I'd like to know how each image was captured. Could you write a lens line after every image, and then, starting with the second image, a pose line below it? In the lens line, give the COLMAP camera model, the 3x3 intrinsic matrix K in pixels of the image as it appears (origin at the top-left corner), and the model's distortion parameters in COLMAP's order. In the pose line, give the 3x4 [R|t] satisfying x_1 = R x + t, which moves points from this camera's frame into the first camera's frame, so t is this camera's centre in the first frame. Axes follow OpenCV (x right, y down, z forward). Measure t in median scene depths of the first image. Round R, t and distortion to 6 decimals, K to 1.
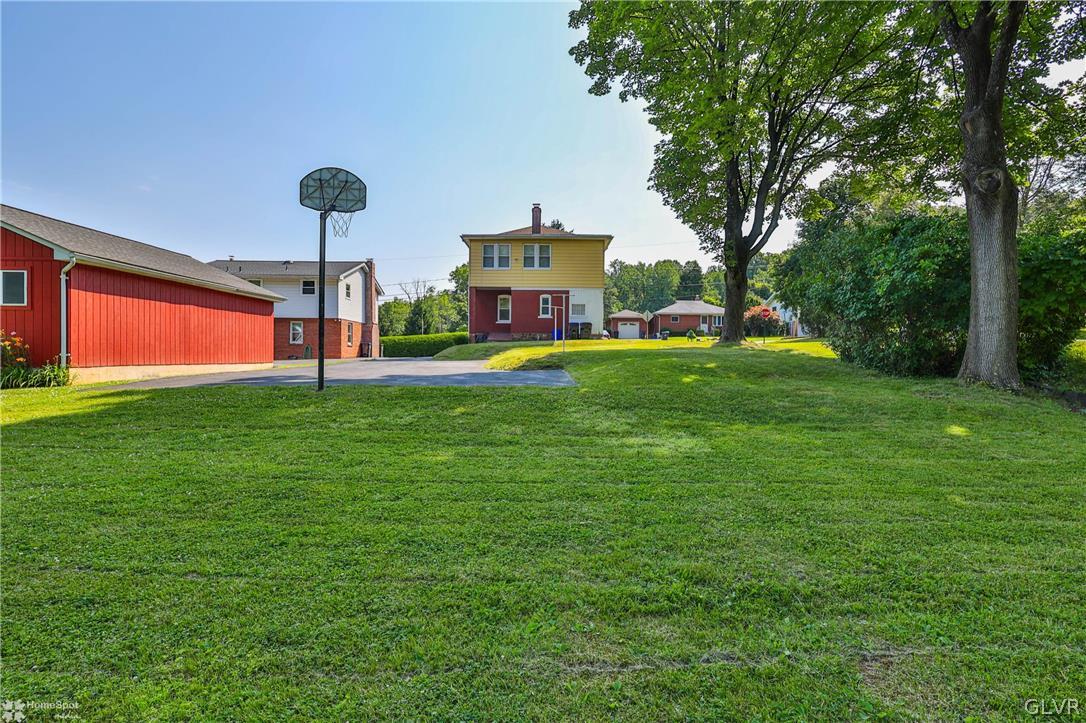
lens RADIAL K [[538.8, 0, 547.9], [0, 538.8, 347.3], [0, 0, 1]] dist [0.000979, 0.000533]
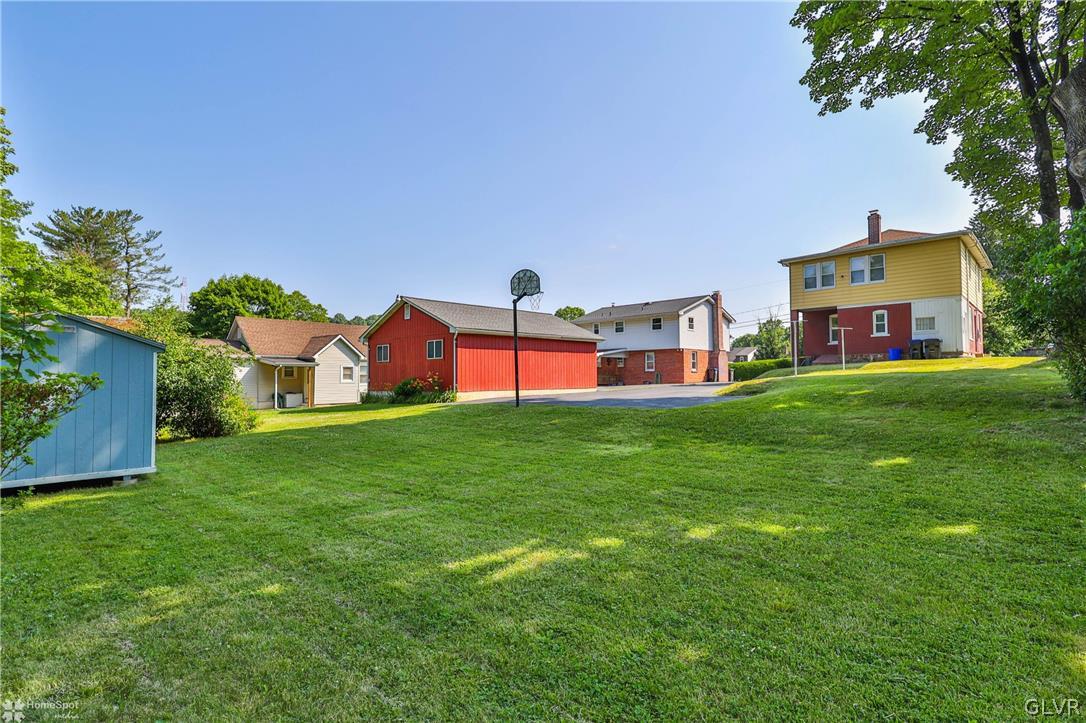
lens RADIAL K [[529.3, 0, 543.0], [0, 529.3, 361.5], [0, 0, 1]] dist [0.000905, 0.000257]
pose [[0.732624, -0.037575, -0.679595, 0.181582], [0.025996, 0.999291, -0.027226, -0.002849], [0.680137, 0.002279, 0.733082, -0.033006]]
